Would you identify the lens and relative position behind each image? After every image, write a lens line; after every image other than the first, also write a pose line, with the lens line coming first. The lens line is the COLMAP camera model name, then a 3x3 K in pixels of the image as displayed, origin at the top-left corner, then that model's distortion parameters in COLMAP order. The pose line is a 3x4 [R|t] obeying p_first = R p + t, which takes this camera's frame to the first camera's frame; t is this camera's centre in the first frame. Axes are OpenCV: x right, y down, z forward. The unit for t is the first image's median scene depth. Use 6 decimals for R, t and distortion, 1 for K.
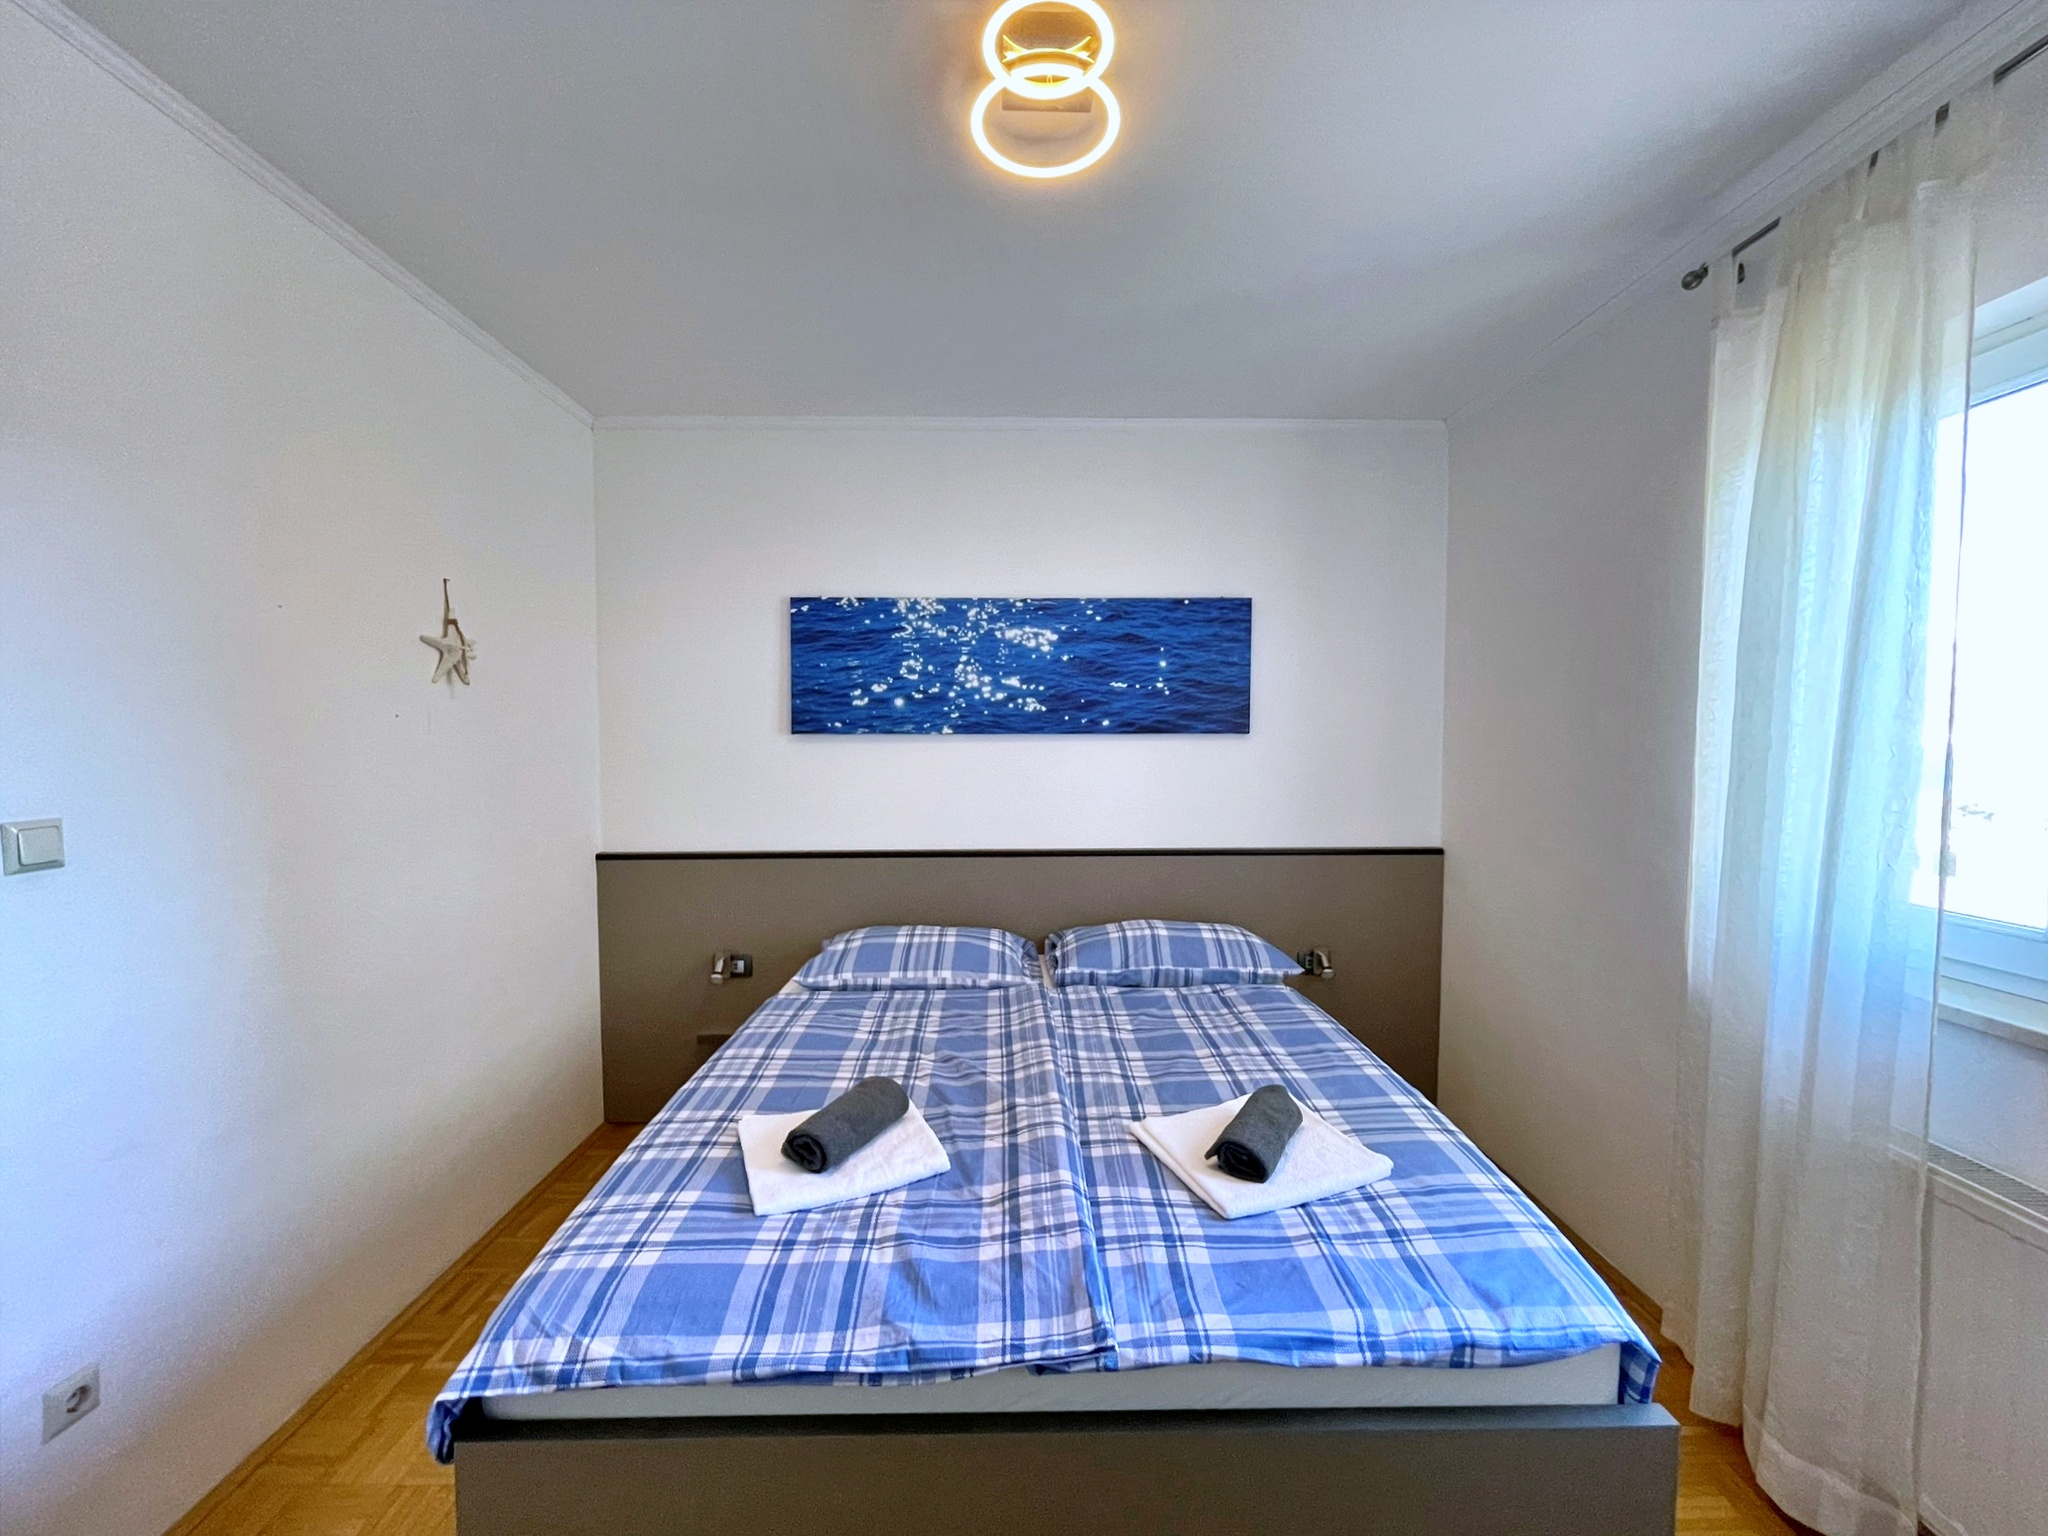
lens RADIAL K [[836.5, 0, 1021.0], [0, 836.5, 774.7], [0, 0, 1]] dist [0.001091, -0.000995]
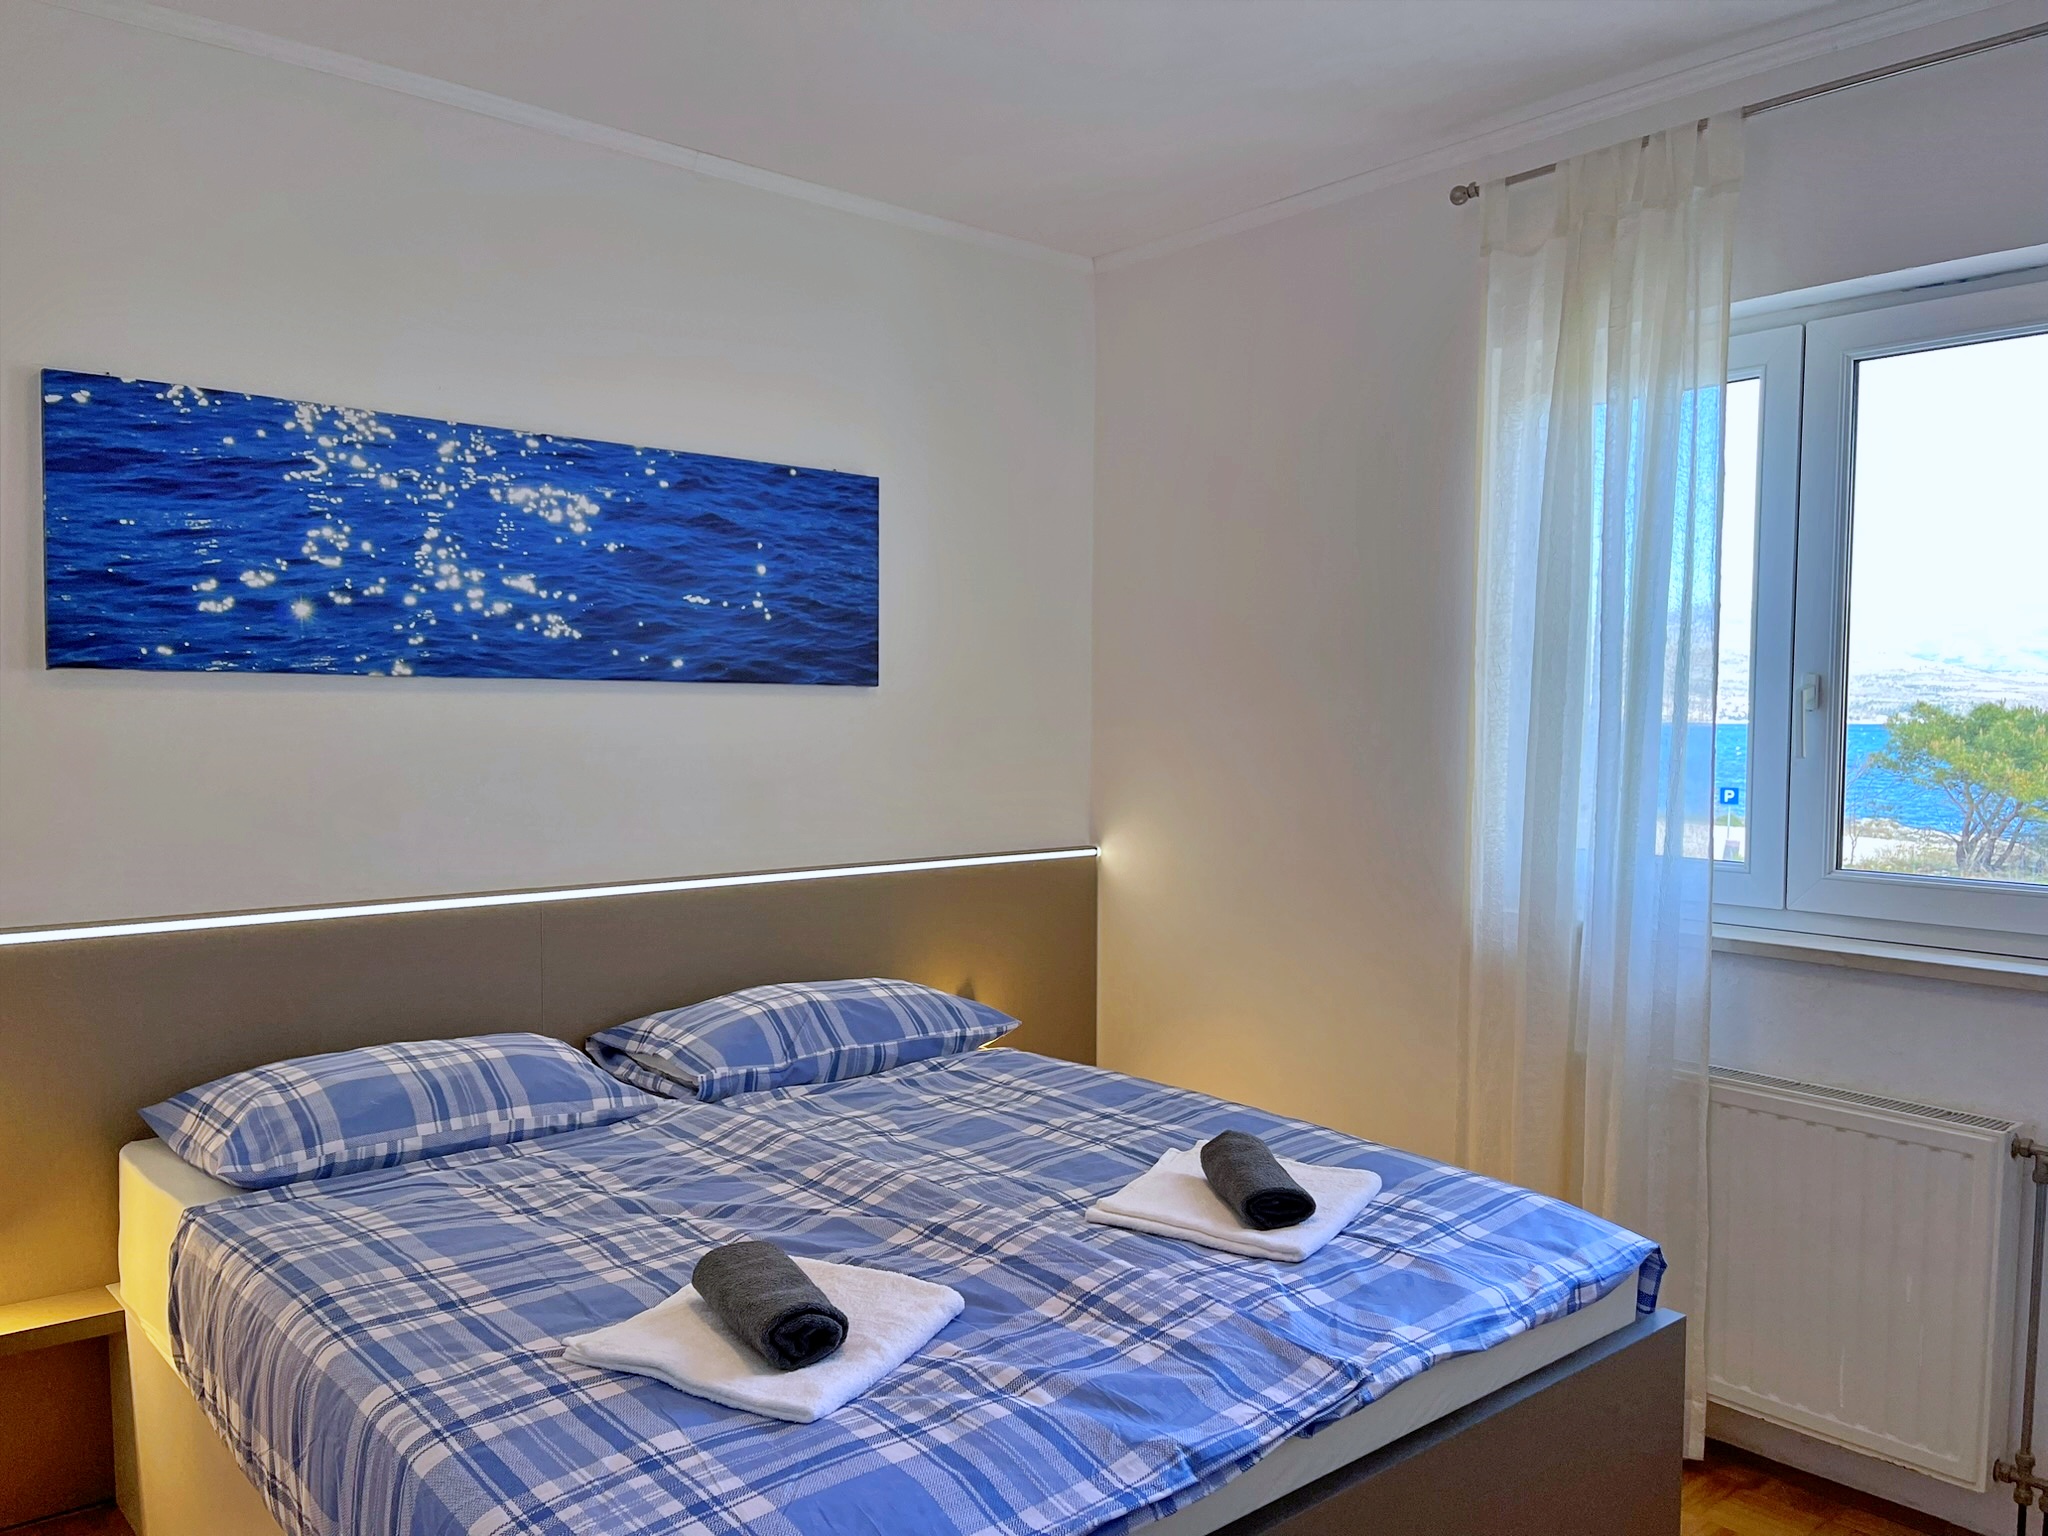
lens RADIAL K [[1577.1, 0, 1039.2], [0, 1577.1, 778.0], [0, 0, 1]] dist [0.064318, -0.048001]
pose [[0.758243, -0.020920, 0.651637, -0.437979], [0.021044, 0.999750, 0.007609, 0.016075], [-0.651633, 0.007943, 0.758493, -0.012822]]
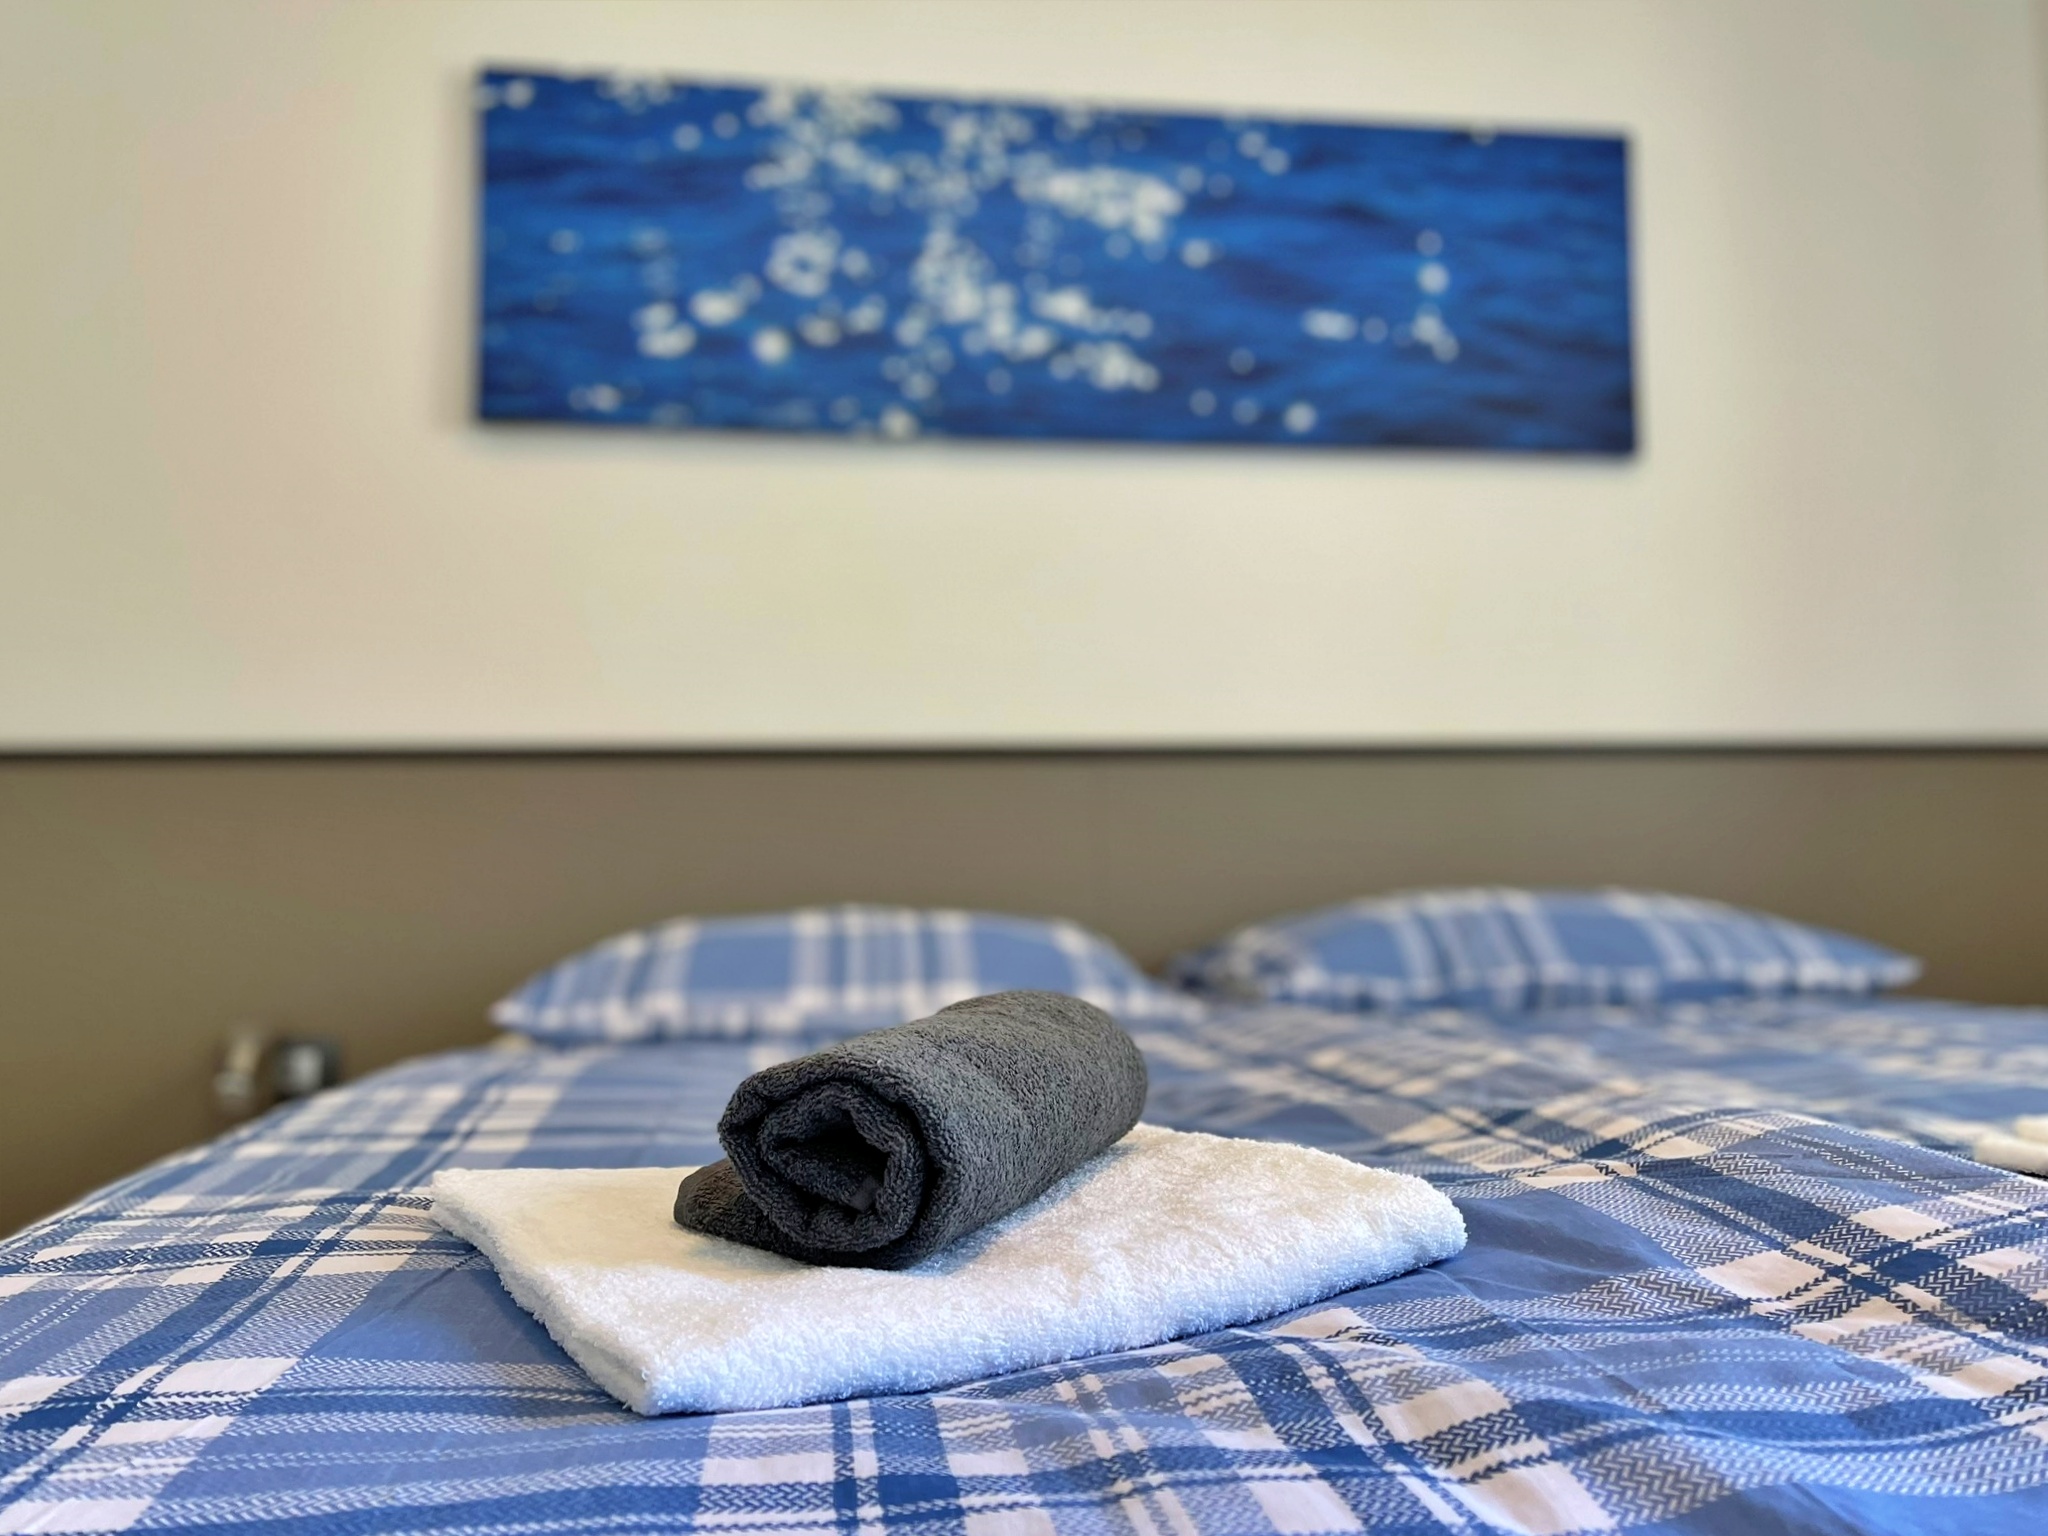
lens RADIAL K [[1604.9, 0, 1038.2], [0, 1604.9, 792.9], [0, 0, 1]] dist [0.020526, -0.018275]
pose [[0.990271, -0.003030, 0.139122, -0.128534], [0.019067, 0.993288, -0.114089, 0.199996], [-0.137843, 0.115631, 0.983681, 0.292033]]
